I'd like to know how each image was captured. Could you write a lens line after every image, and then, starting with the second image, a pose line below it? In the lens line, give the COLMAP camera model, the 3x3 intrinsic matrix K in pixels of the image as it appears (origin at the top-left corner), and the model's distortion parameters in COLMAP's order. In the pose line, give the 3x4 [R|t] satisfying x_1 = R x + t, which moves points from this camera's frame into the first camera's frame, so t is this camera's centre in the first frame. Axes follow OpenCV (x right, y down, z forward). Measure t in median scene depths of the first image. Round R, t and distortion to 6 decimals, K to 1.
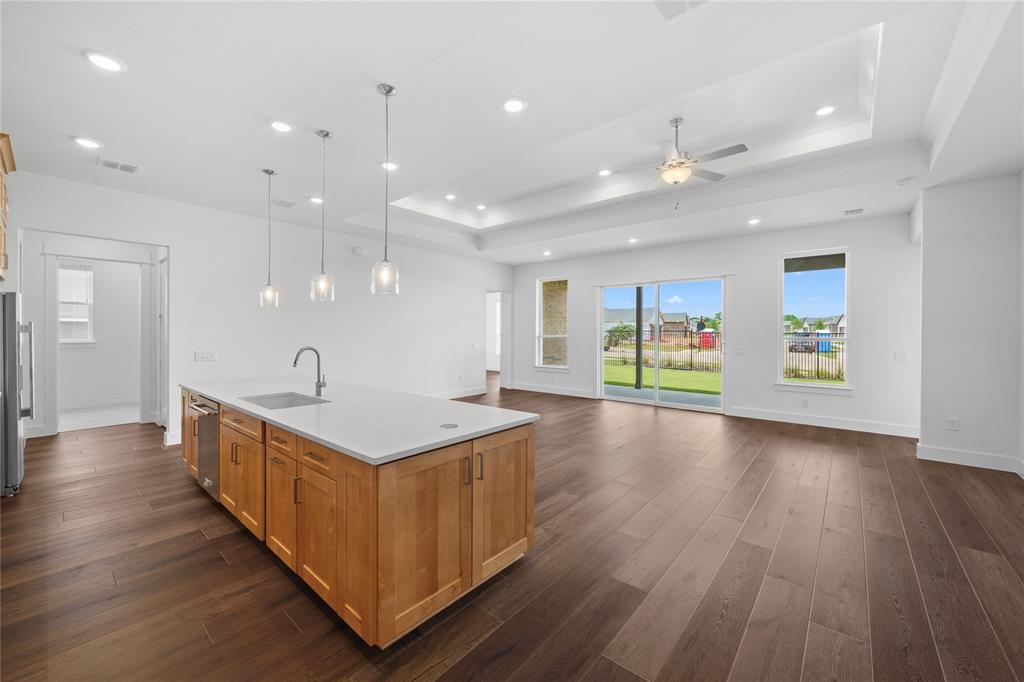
lens RADIAL K [[400.8, 0, 511.9], [0, 400.8, 333.9], [0, 0, 1]] dist [-0.005056, 0.001674]
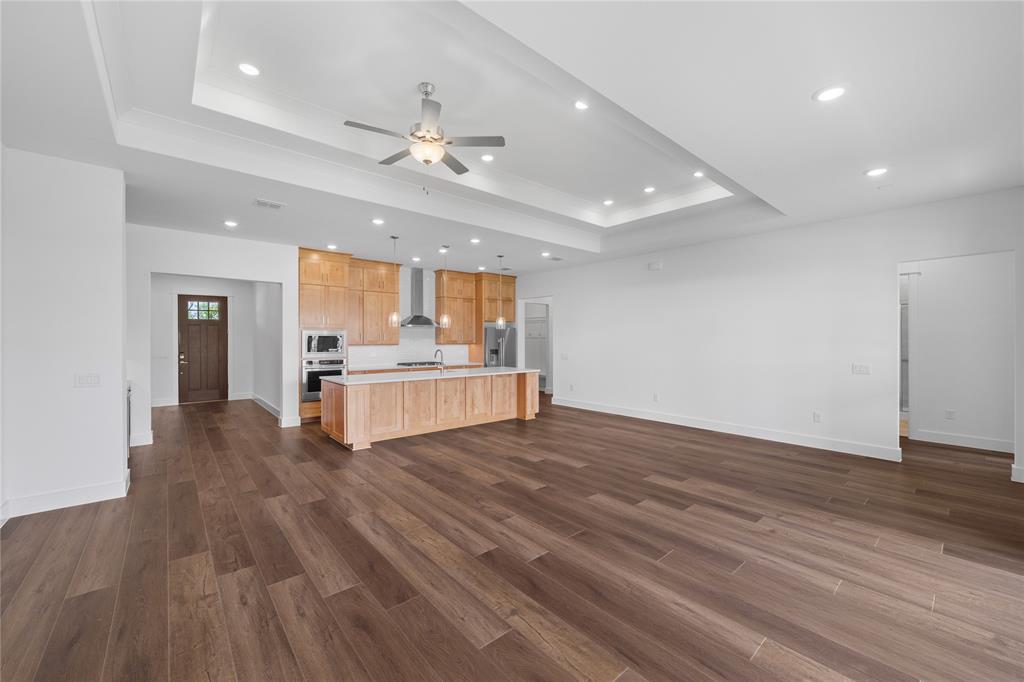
lens RADIAL K [[400.8, 0, 511.4], [0, 400.8, 339.1], [0, 0, 1]] dist [-0.005056, 0.001674]
pose [[-0.149939, -0.003670, -0.988688, 1.476556], [-0.005059, 0.999983, -0.002944, -0.019499], [0.988682, 0.004560, -0.149955, 1.592856]]
